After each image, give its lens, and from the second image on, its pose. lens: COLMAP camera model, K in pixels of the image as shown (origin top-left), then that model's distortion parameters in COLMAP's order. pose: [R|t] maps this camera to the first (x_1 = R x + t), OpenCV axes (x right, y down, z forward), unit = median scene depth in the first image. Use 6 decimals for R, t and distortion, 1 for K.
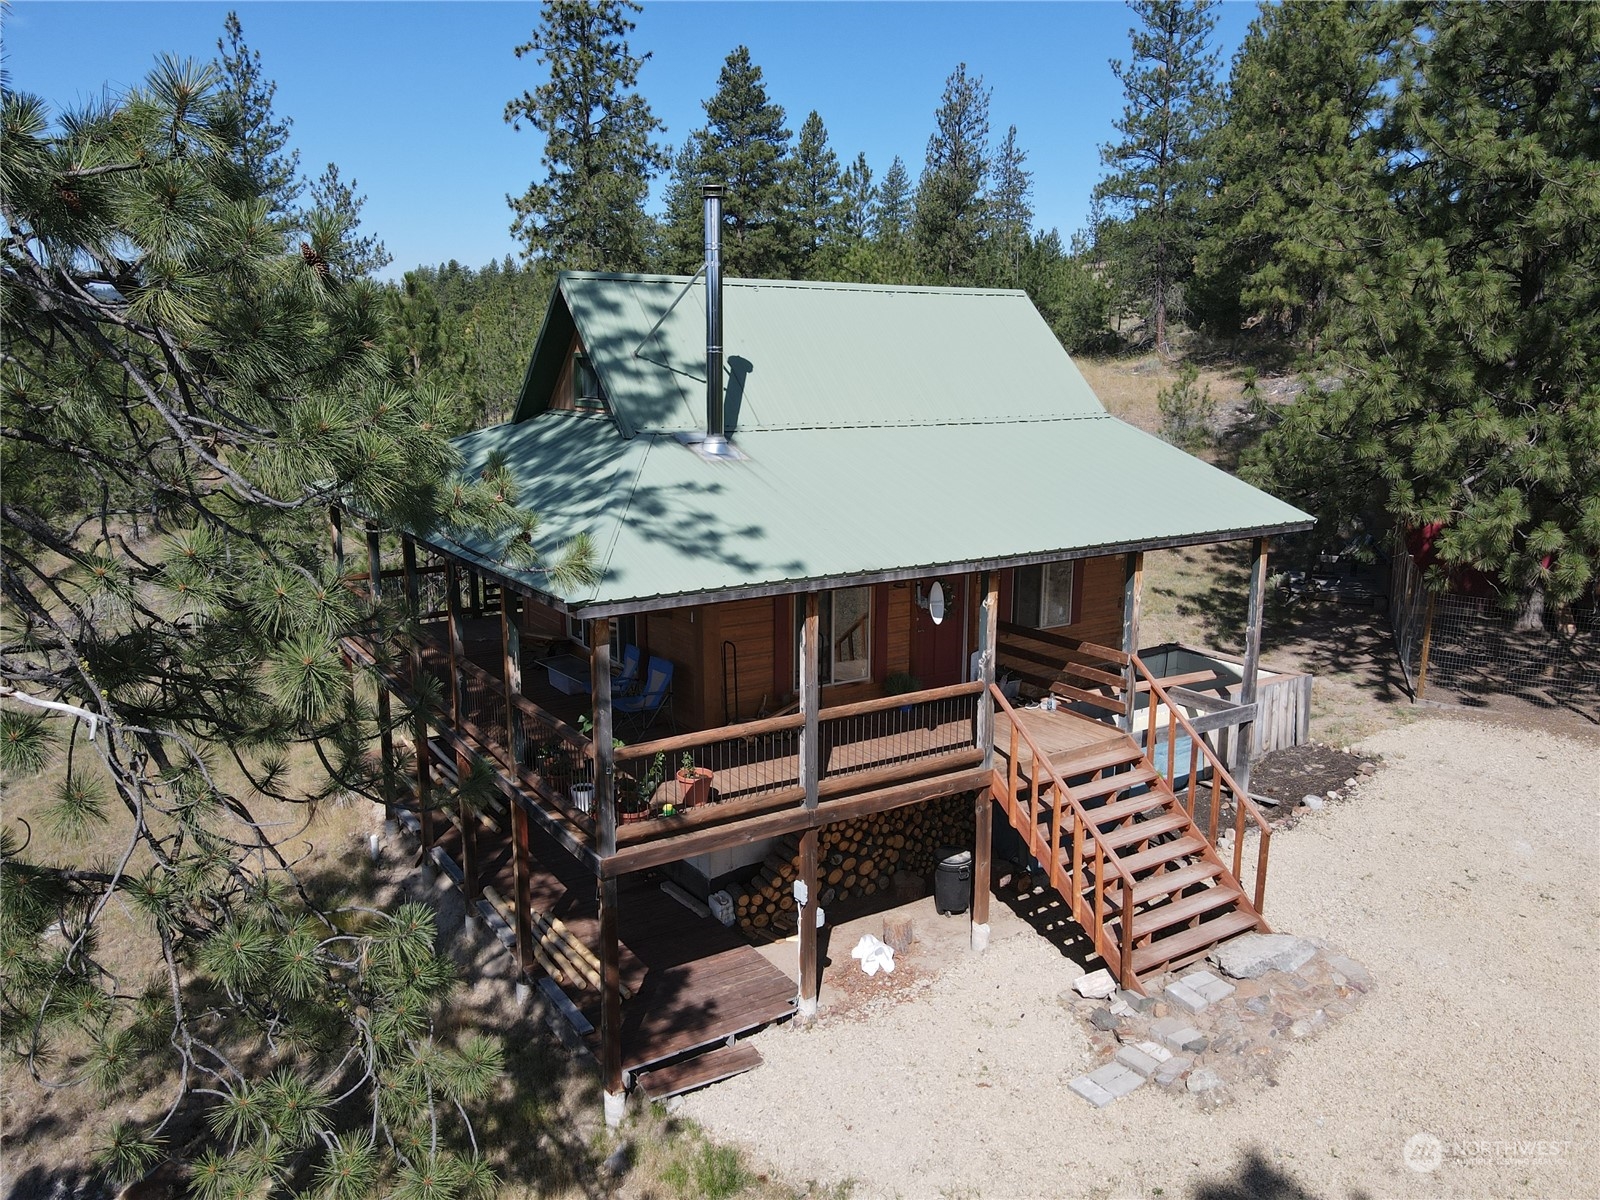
lens RADIAL K [[1181.1, 0, 794.0], [0, 1181.1, 597.1], [0, 0, 1]] dist [-0.004127, 0.032374]
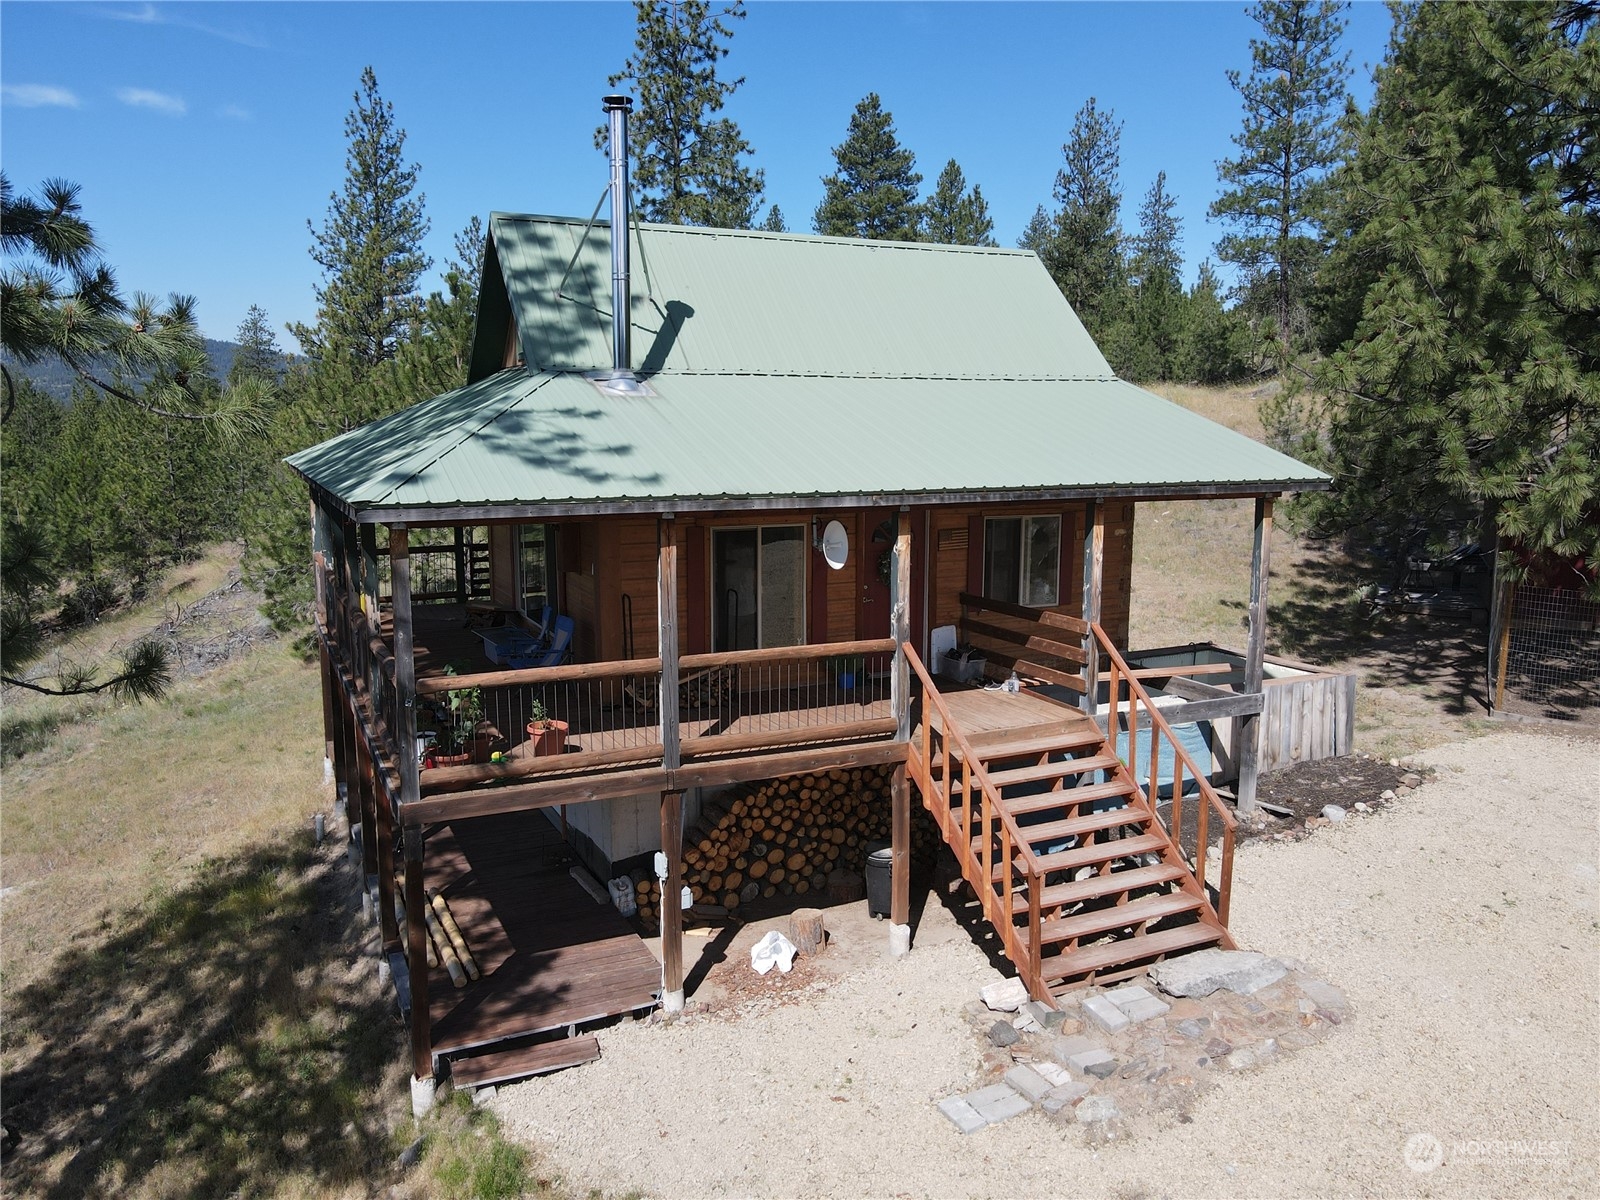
lens RADIAL K [[1181.1, 0, 794.0], [0, 1181.1, 597.1], [0, 0, 1]] dist [-0.004127, 0.032374]
pose [[0.991314, 0.017621, -0.130334, 0.169426], [-0.024092, 0.998545, -0.048242, 0.071561], [0.129294, 0.050963, 0.990296, 0.106184]]
